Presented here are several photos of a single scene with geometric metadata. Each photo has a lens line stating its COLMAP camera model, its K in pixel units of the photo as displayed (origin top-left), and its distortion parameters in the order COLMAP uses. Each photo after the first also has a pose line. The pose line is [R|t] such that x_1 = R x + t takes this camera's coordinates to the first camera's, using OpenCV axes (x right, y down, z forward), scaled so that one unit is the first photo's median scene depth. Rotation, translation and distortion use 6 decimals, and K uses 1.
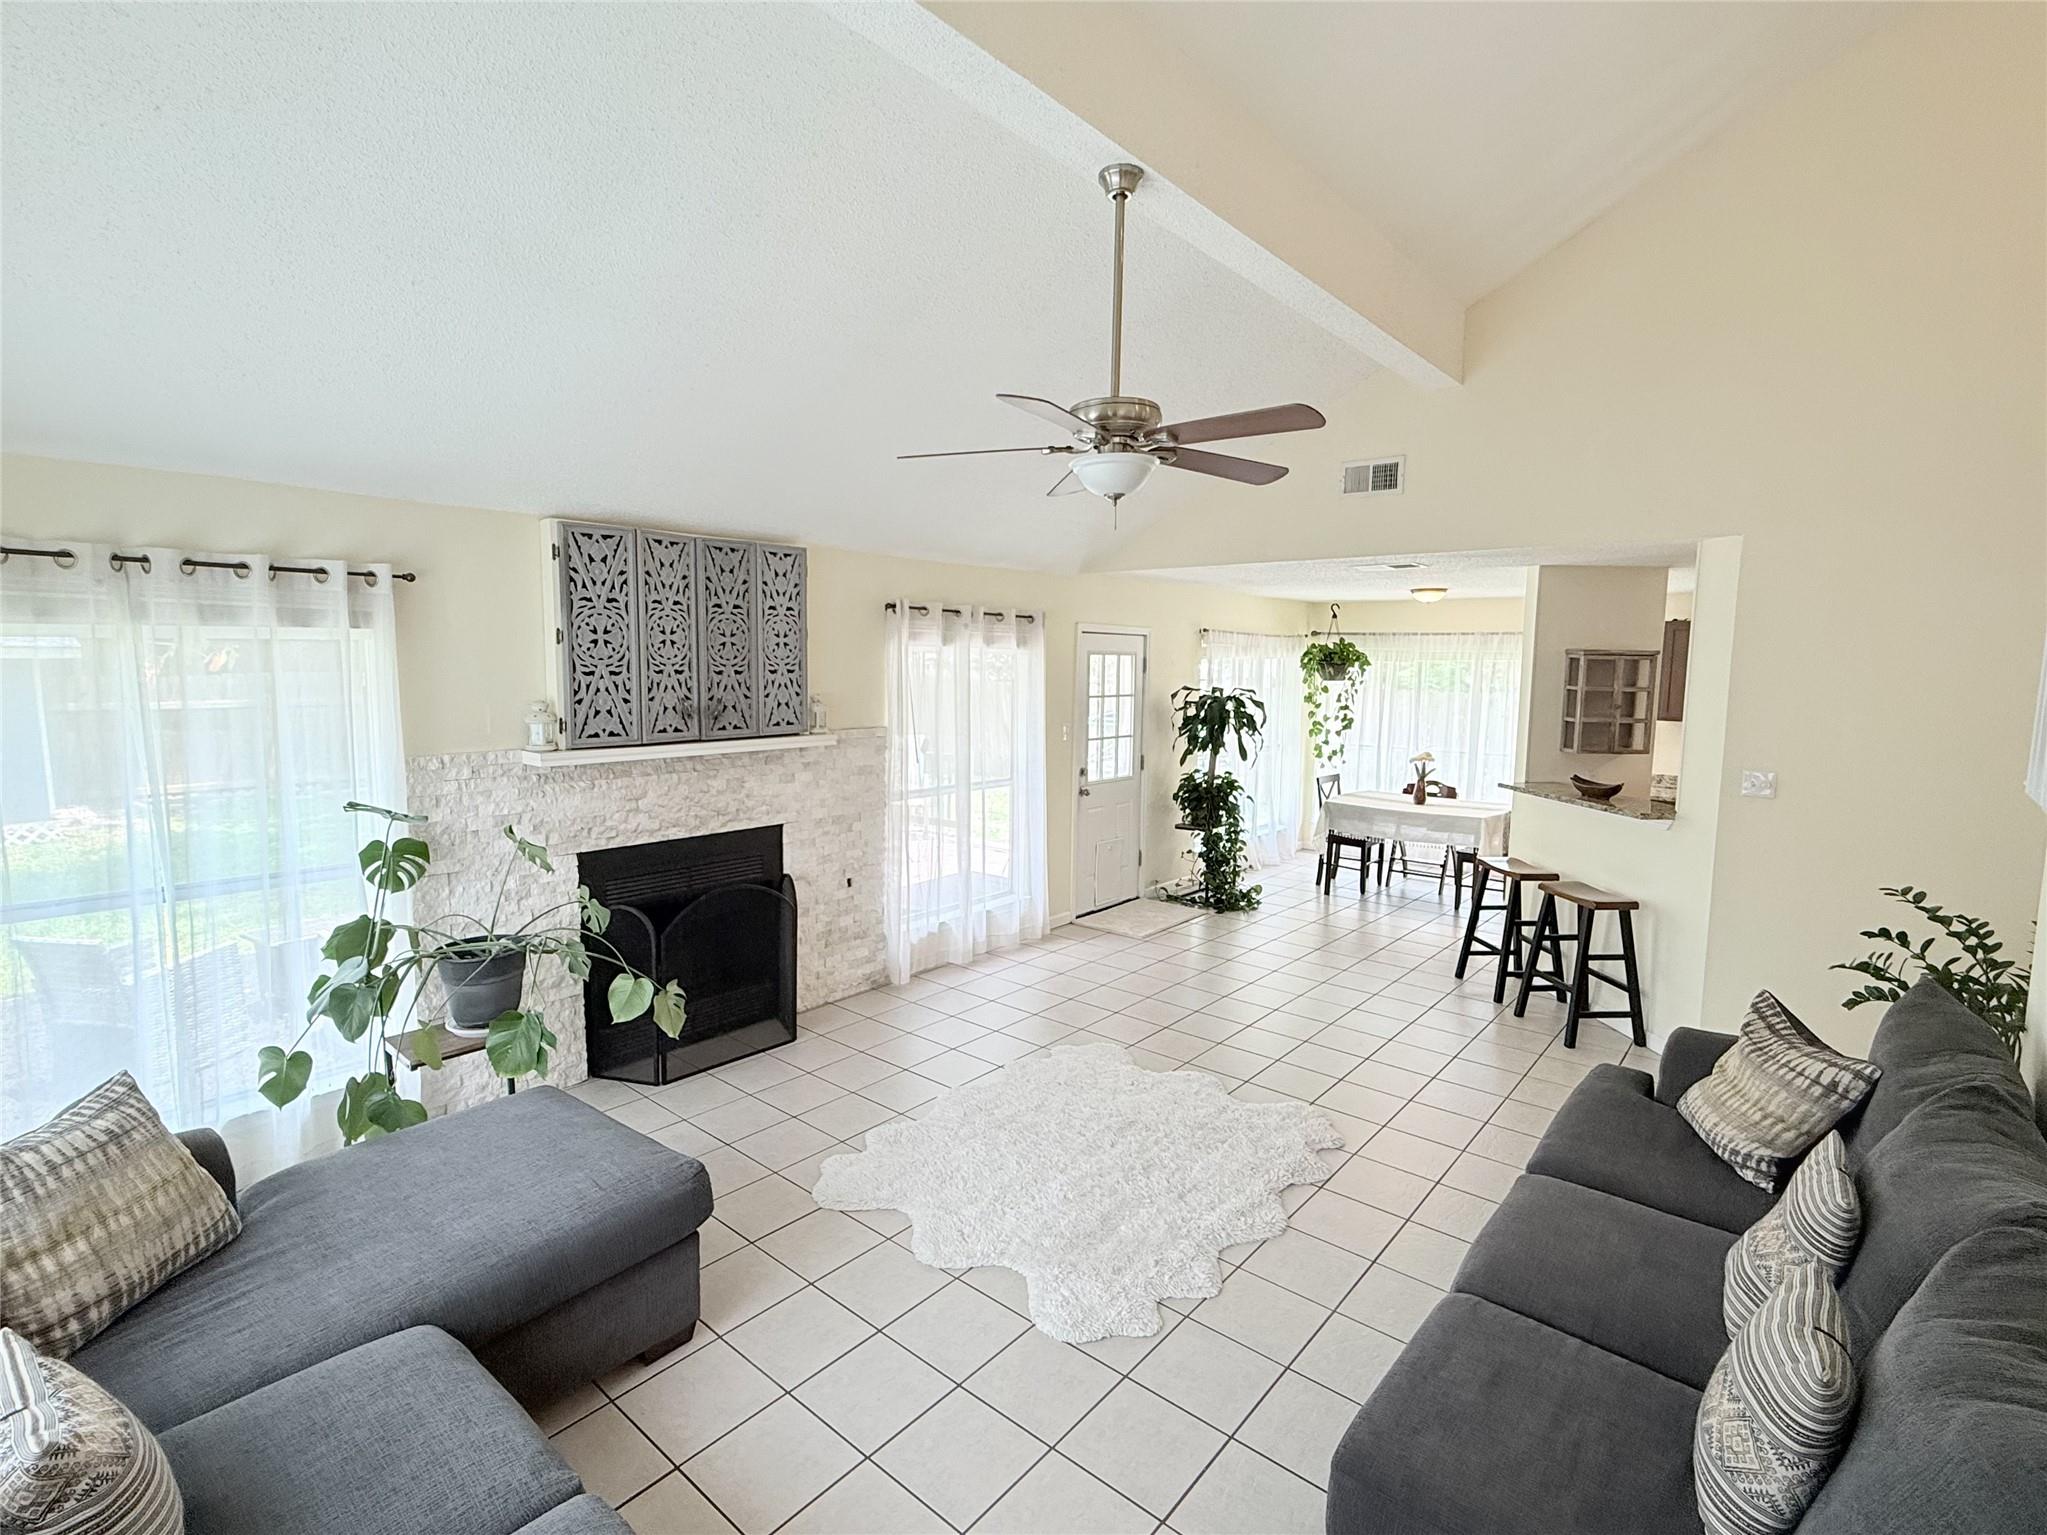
lens RADIAL K [[960.9, 0, 1017.3], [0, 960.9, 766.0], [0, 0, 1]] dist [-0.012273, -0.000028]
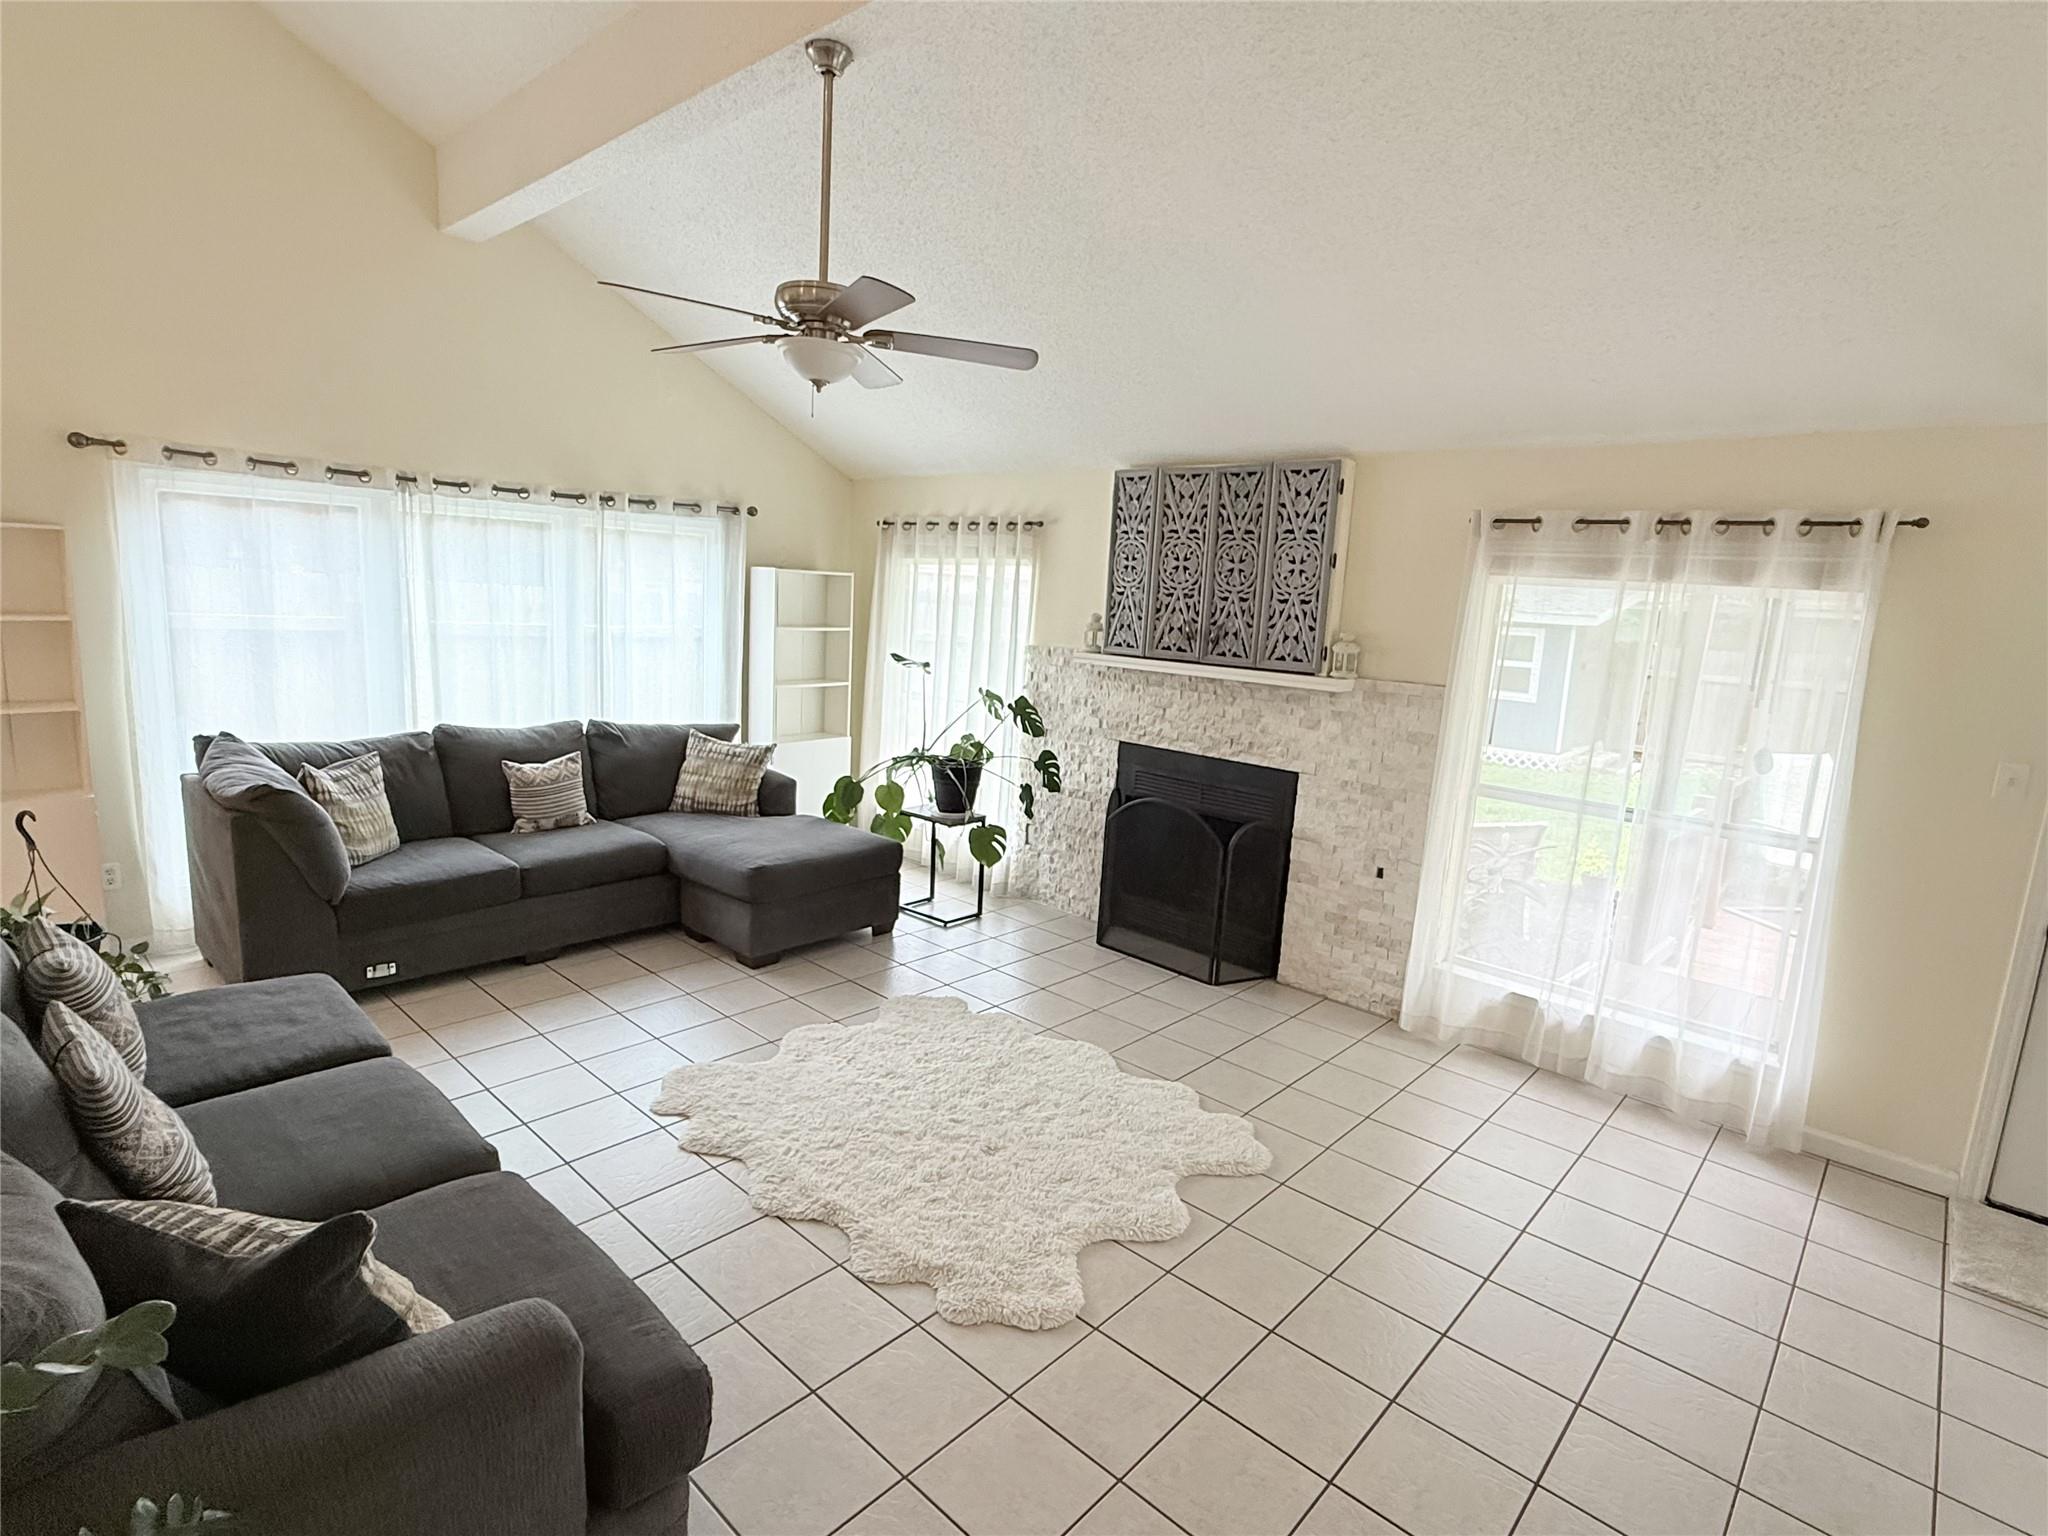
lens RADIAL K [[1032.8, 0, 1029.0], [0, 1032.8, 764.4], [0, 0, 1]] dist [0.000143, 0.001937]
pose [[-0.020269, 0.154435, -0.987795, 0.486029], [-0.167231, 0.973555, 0.155641, -0.037817], [0.985709, 0.168344, 0.006093, 0.498968]]
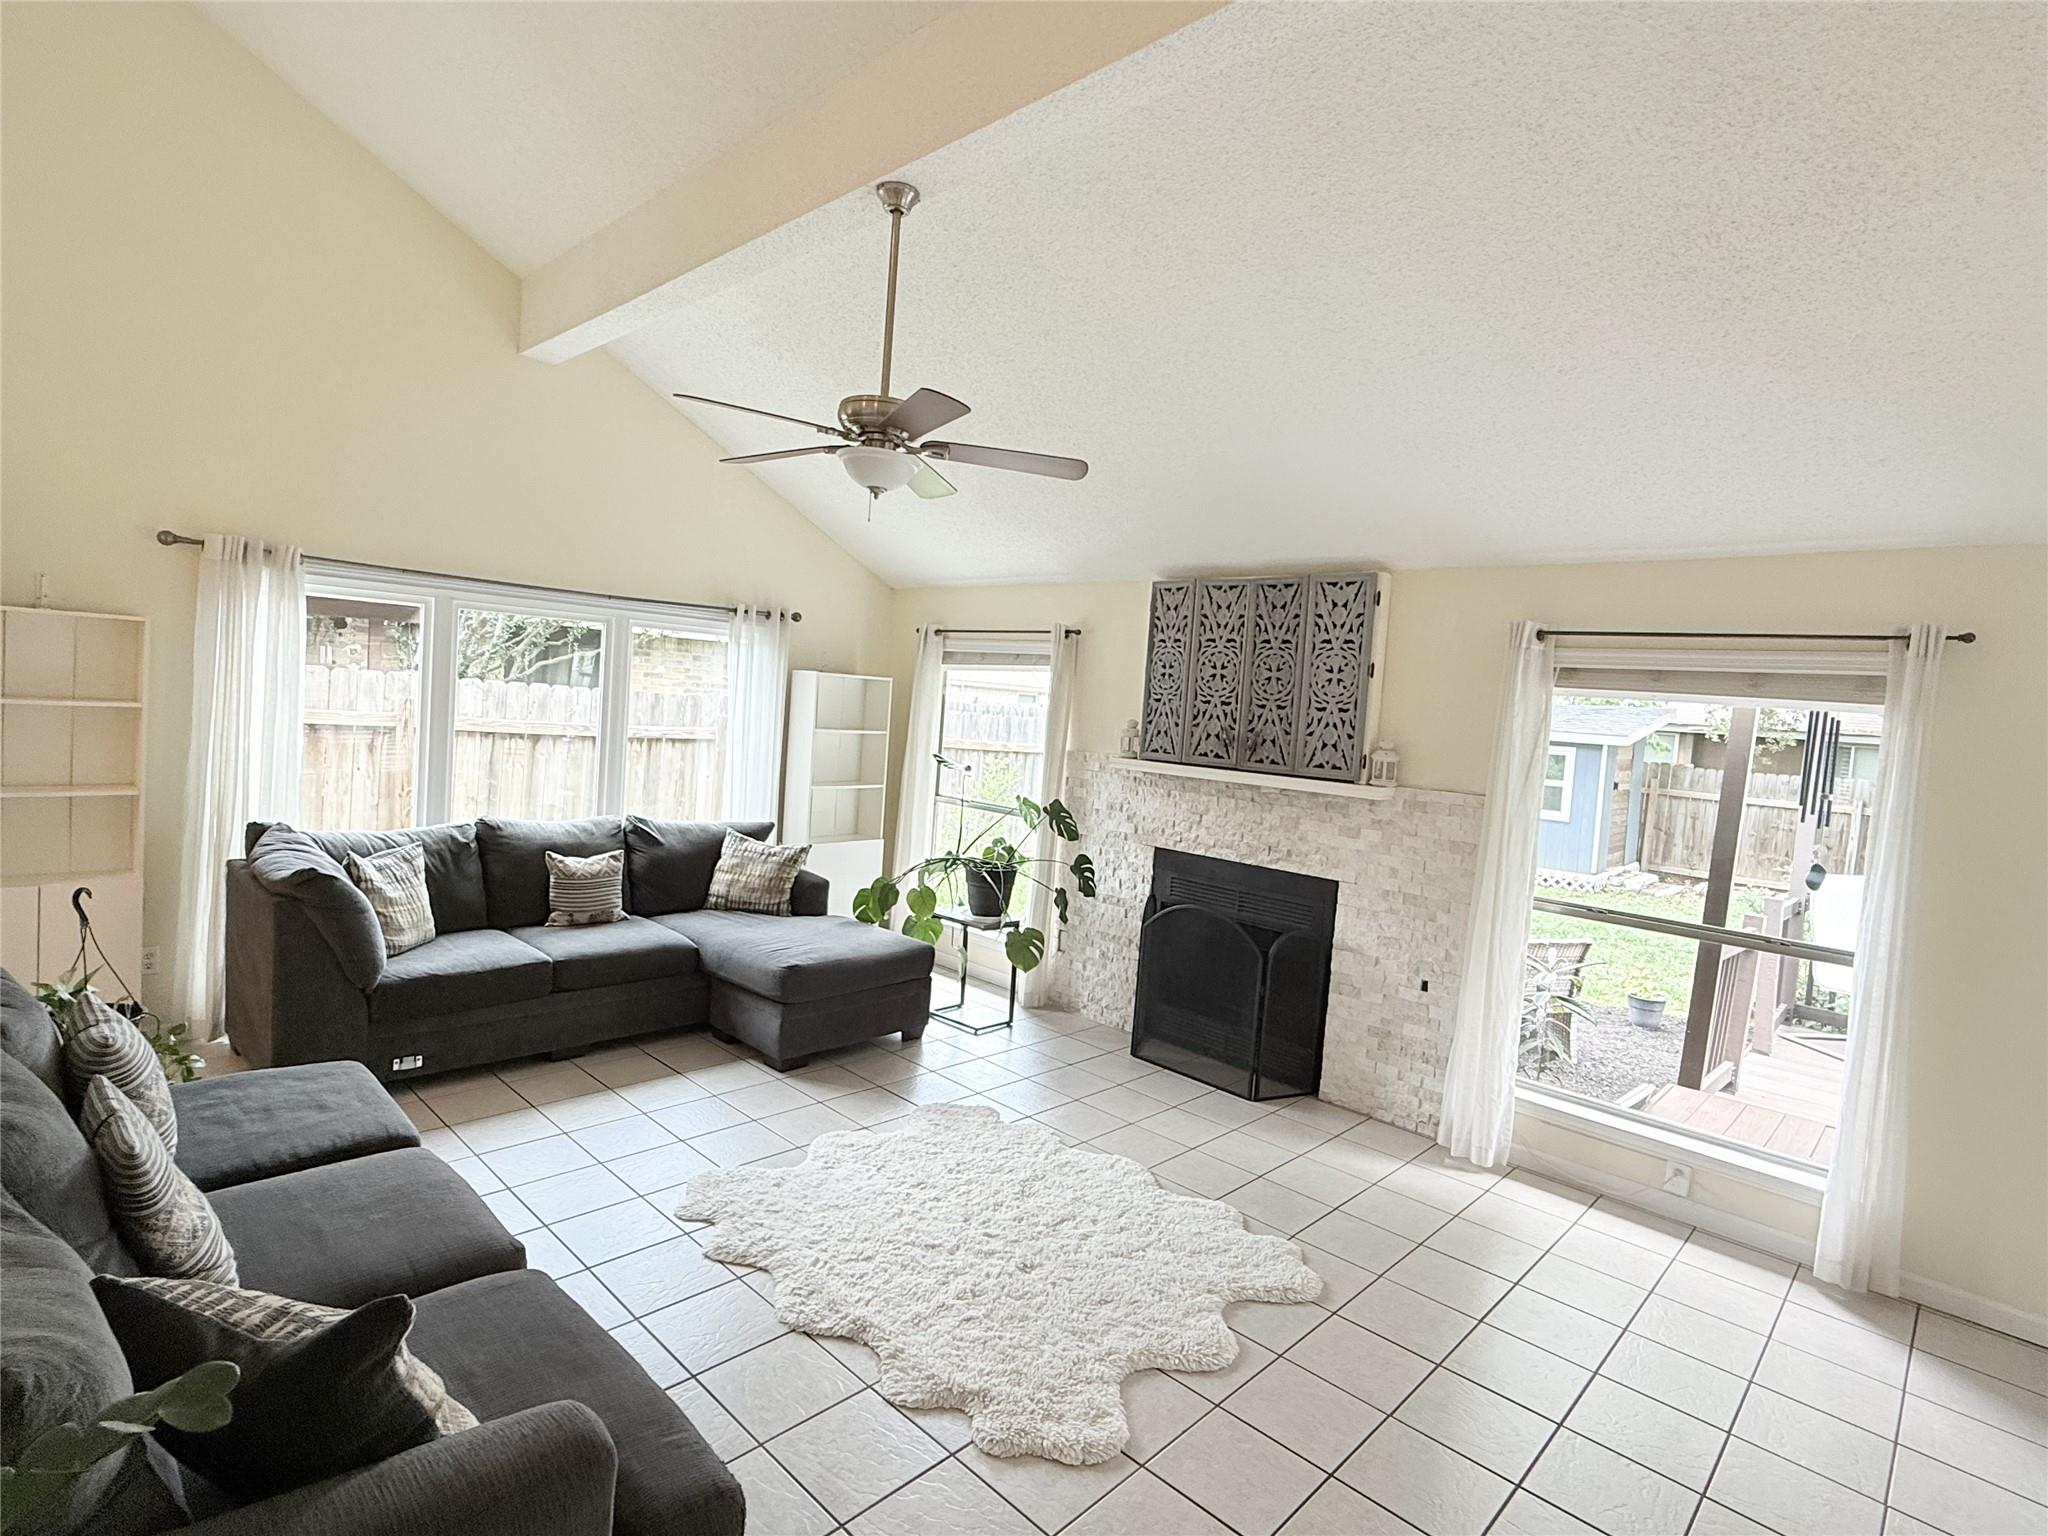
lens RADIAL K [[1032.8, 0, 1029.9], [0, 1032.8, 764.4], [0, 0, 1]] dist [0.000143, 0.001937]
pose [[-0.042674, 0.044912, -0.998079, 0.487381], [-0.182989, 0.981739, 0.052001, -0.029581], [0.982188, 0.184857, -0.033676, 0.490729]]
